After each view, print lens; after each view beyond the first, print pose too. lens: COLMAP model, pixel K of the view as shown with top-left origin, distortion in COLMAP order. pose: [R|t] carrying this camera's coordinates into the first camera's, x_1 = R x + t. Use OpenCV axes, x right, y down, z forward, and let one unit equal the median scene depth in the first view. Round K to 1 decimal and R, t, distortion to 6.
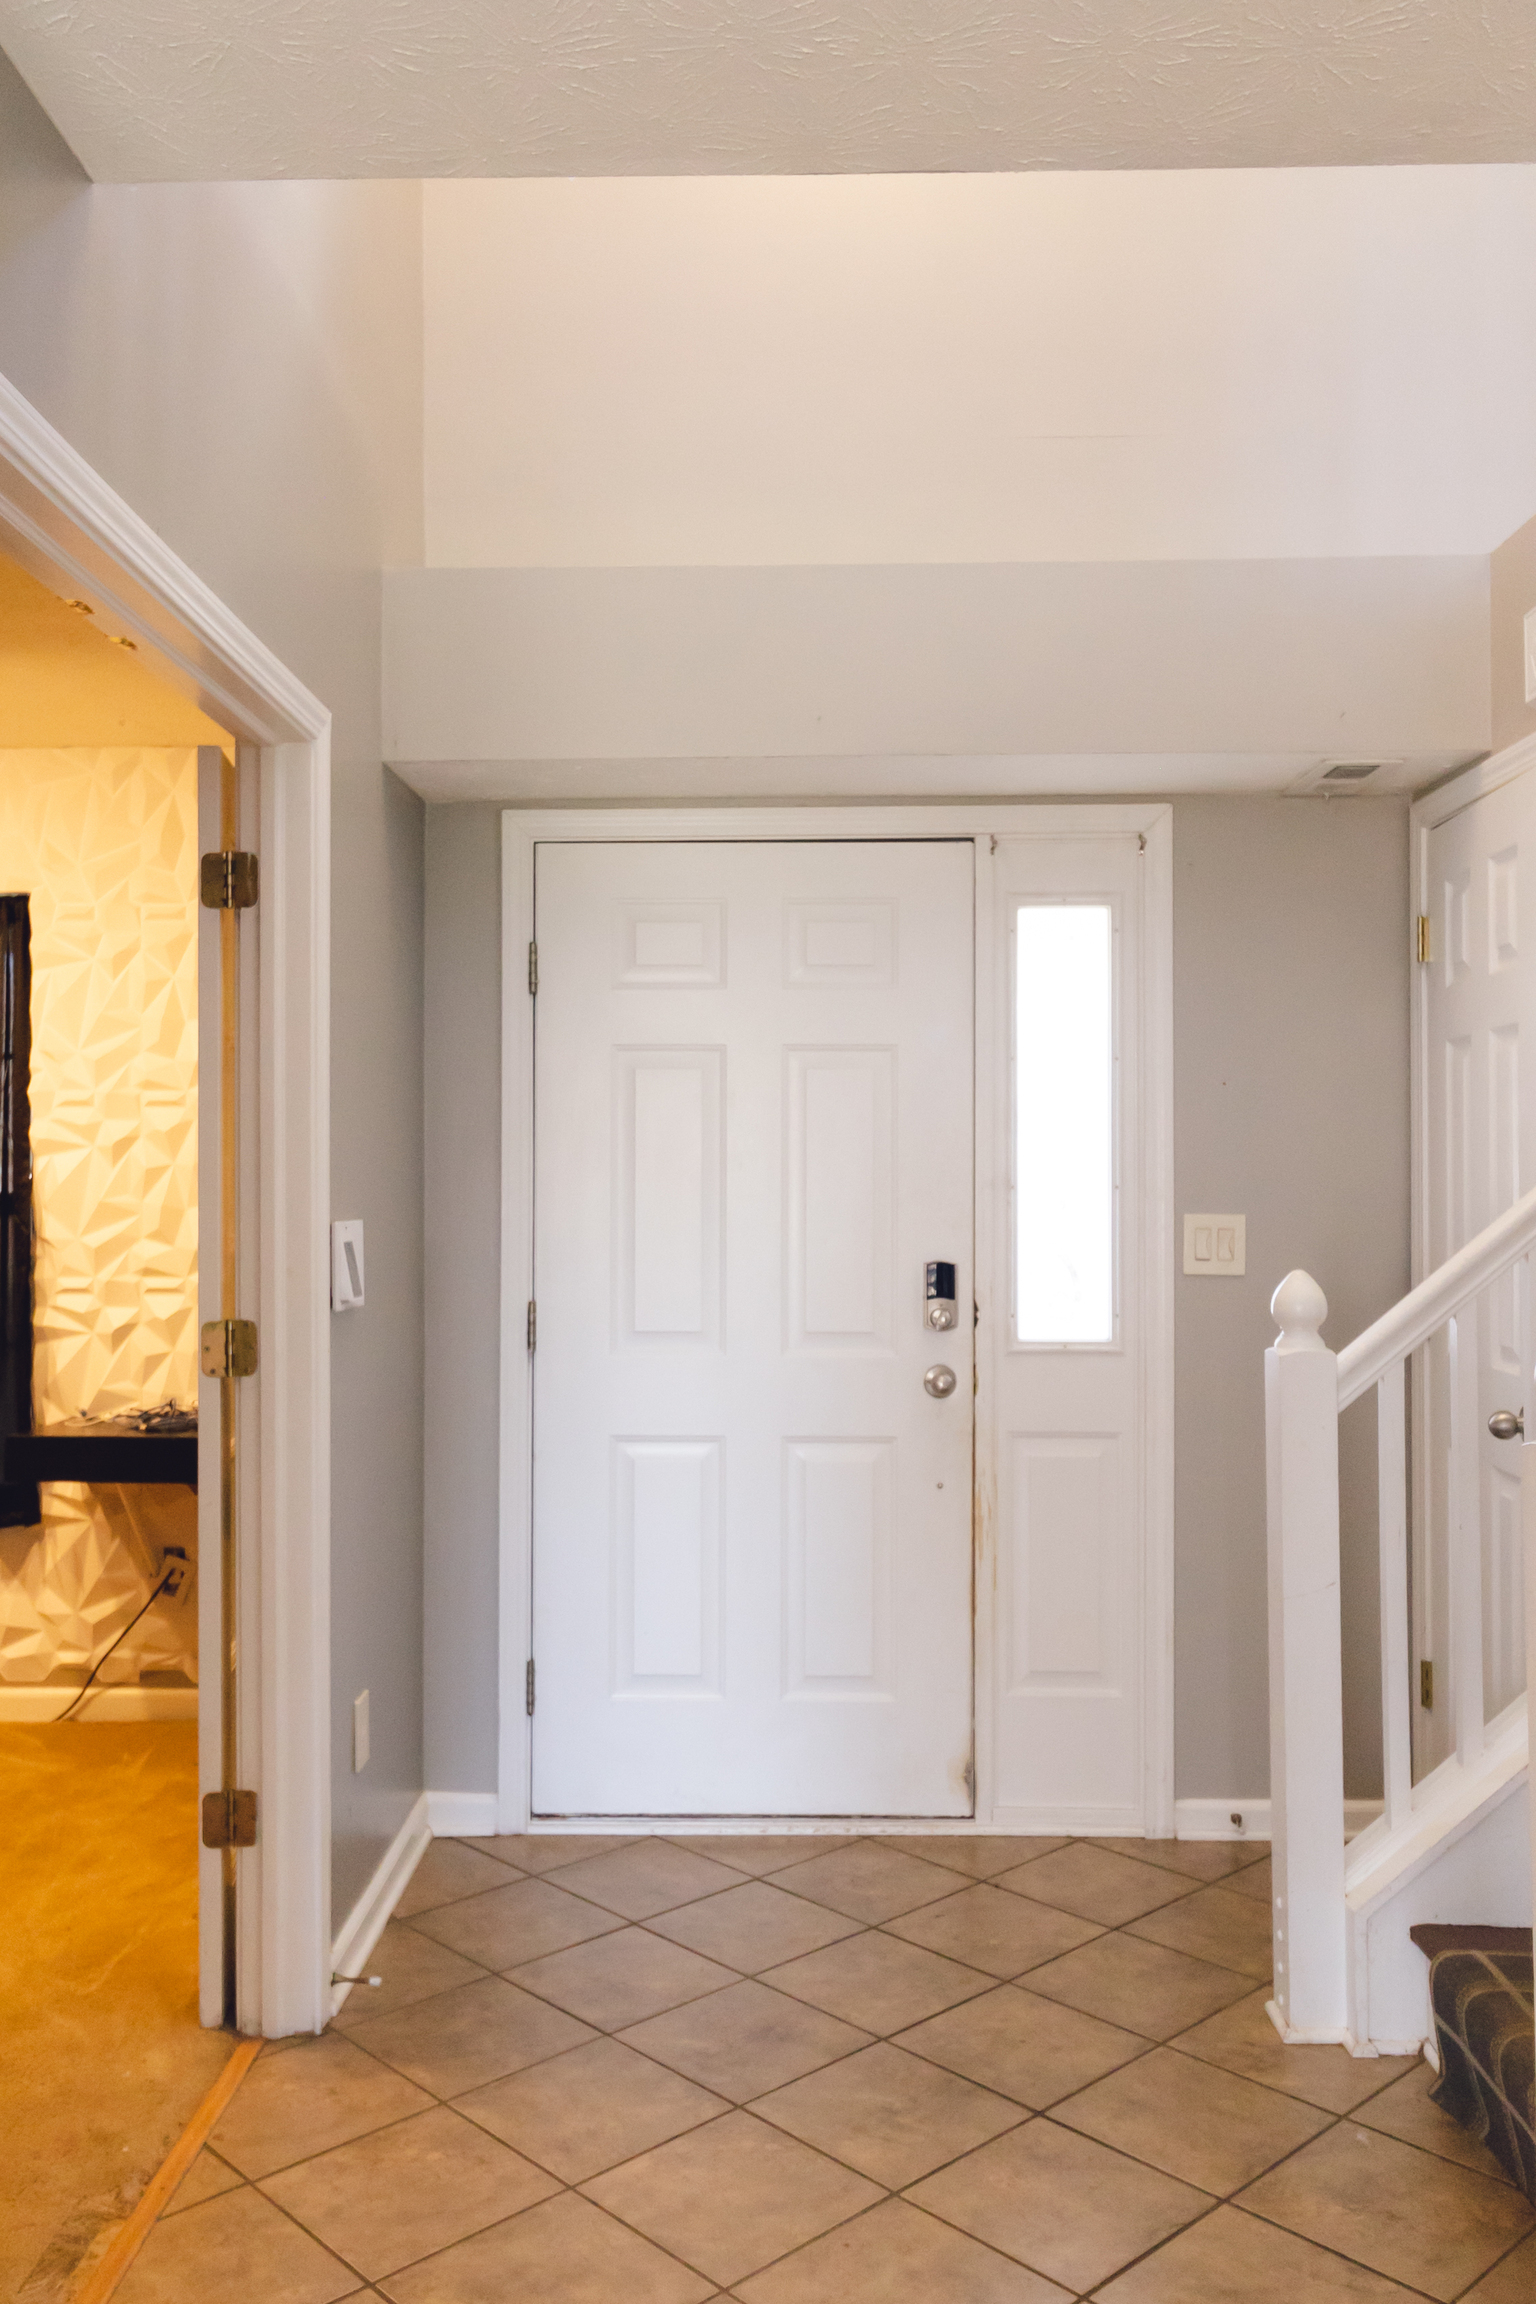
lens RADIAL K [[1806.3, 0, 752.9], [0, 1806.3, 1168.2], [0, 0, 1]] dist [0.008669, 0.004655]
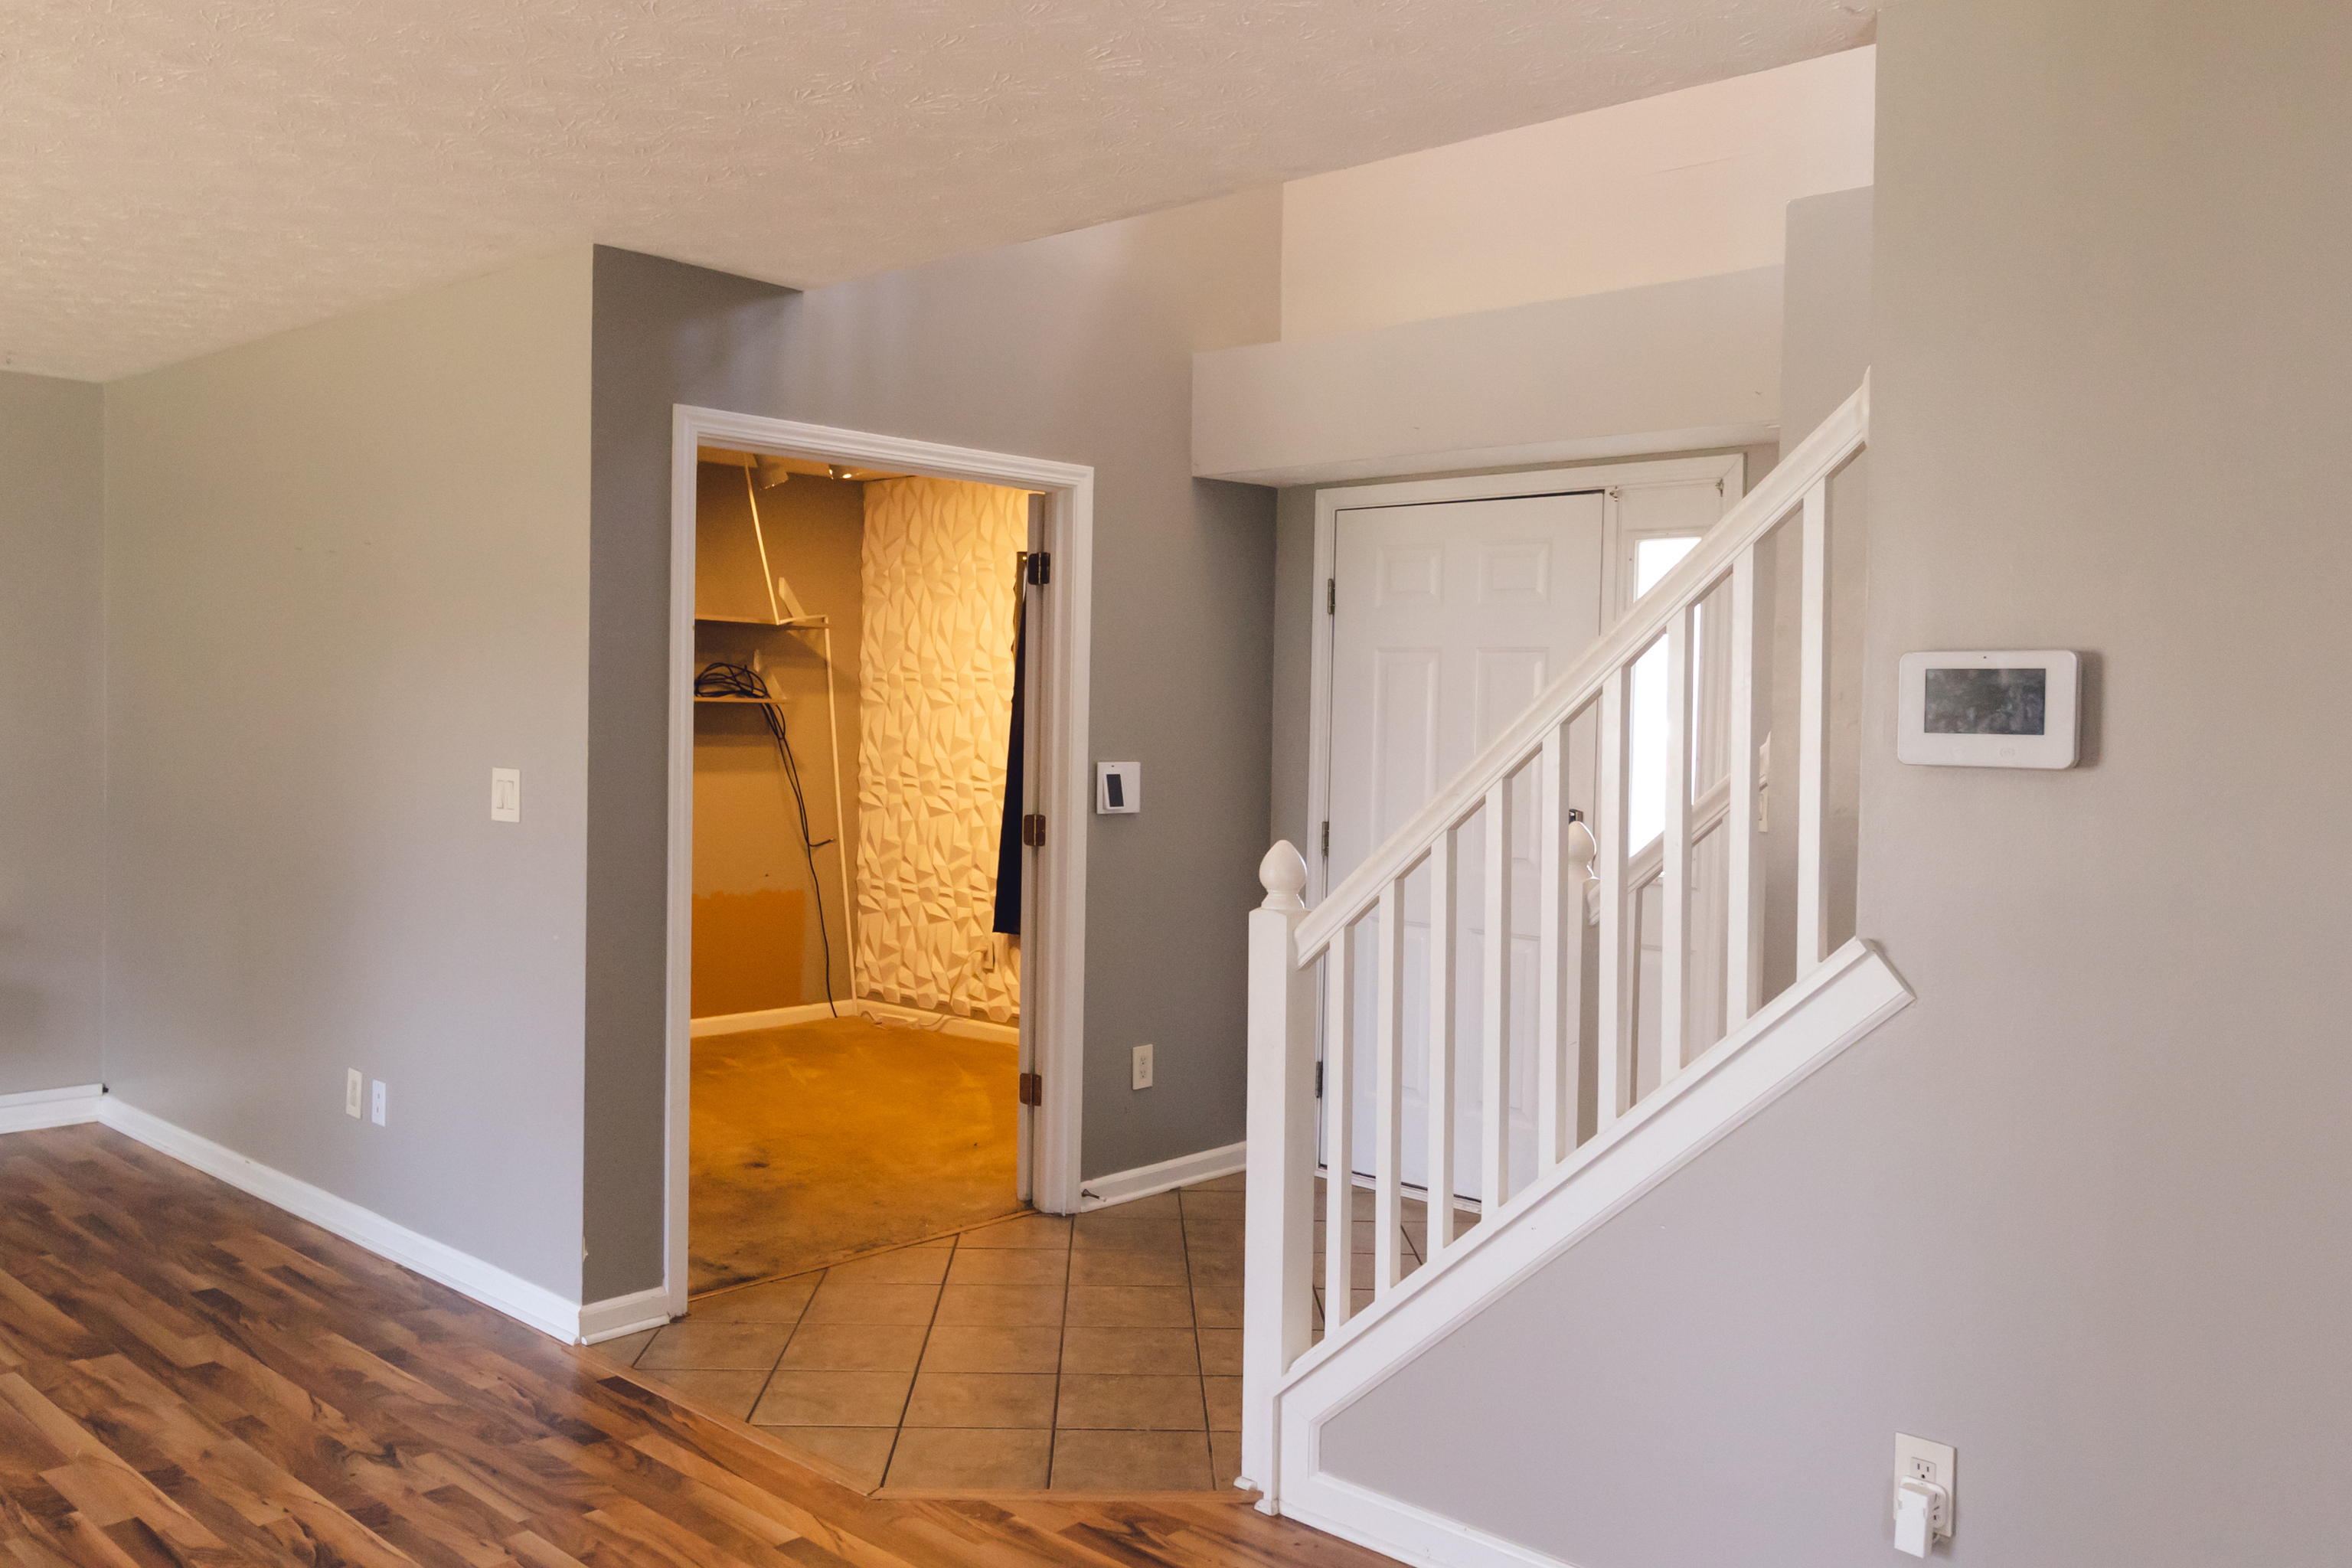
lens RADIAL K [[1844.0, 0, 1174.6], [0, 1844.0, 760.7], [0, 0, 1]] dist [0.008669, 0.004655]
pose [[0.751400, 0.038507, -0.658722, 0.810161], [-0.018176, 0.999125, 0.037673, -0.031902], [0.659597, -0.016335, 0.751442, -0.226665]]
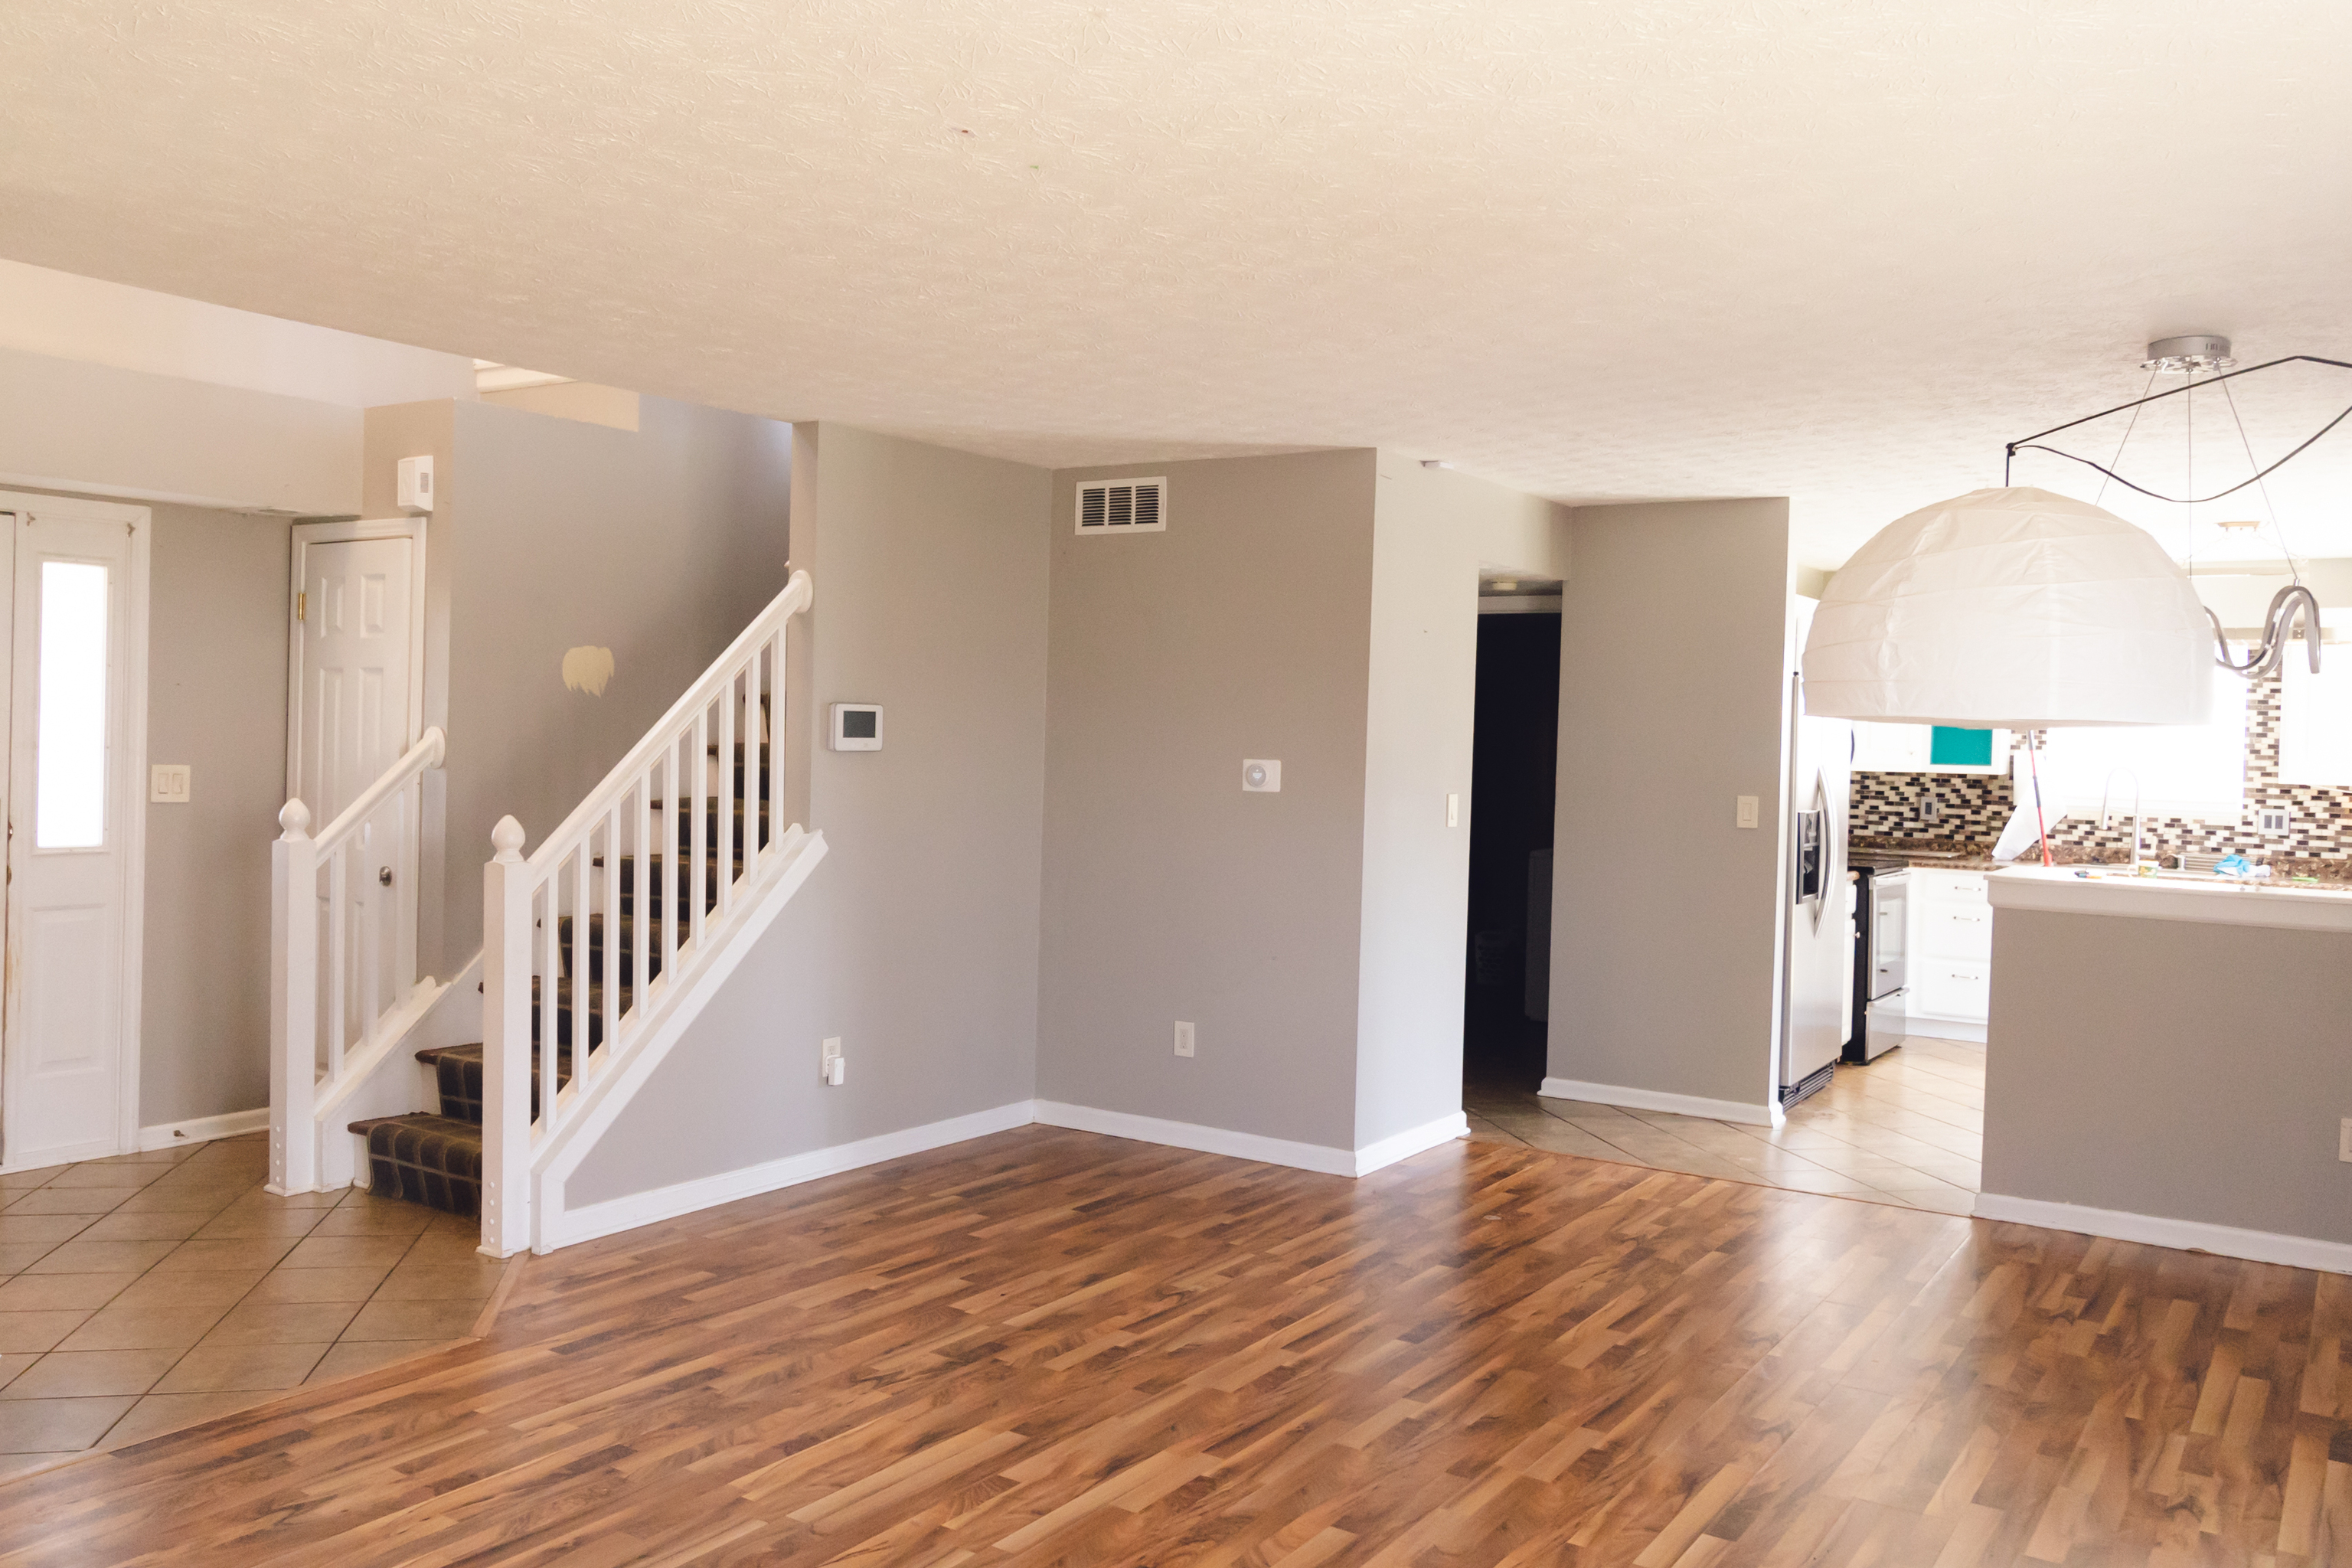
lens RADIAL K [[1844.0, 0, 1172.8], [0, 1844.0, 777.2], [0, 0, 1]] dist [0.008669, 0.004655]
pose [[0.534980, -0.003943, 0.844856, -0.667082], [-0.036455, 0.998950, 0.027746, -0.042229], [-0.844078, -0.045643, 0.534275, -0.643618]]
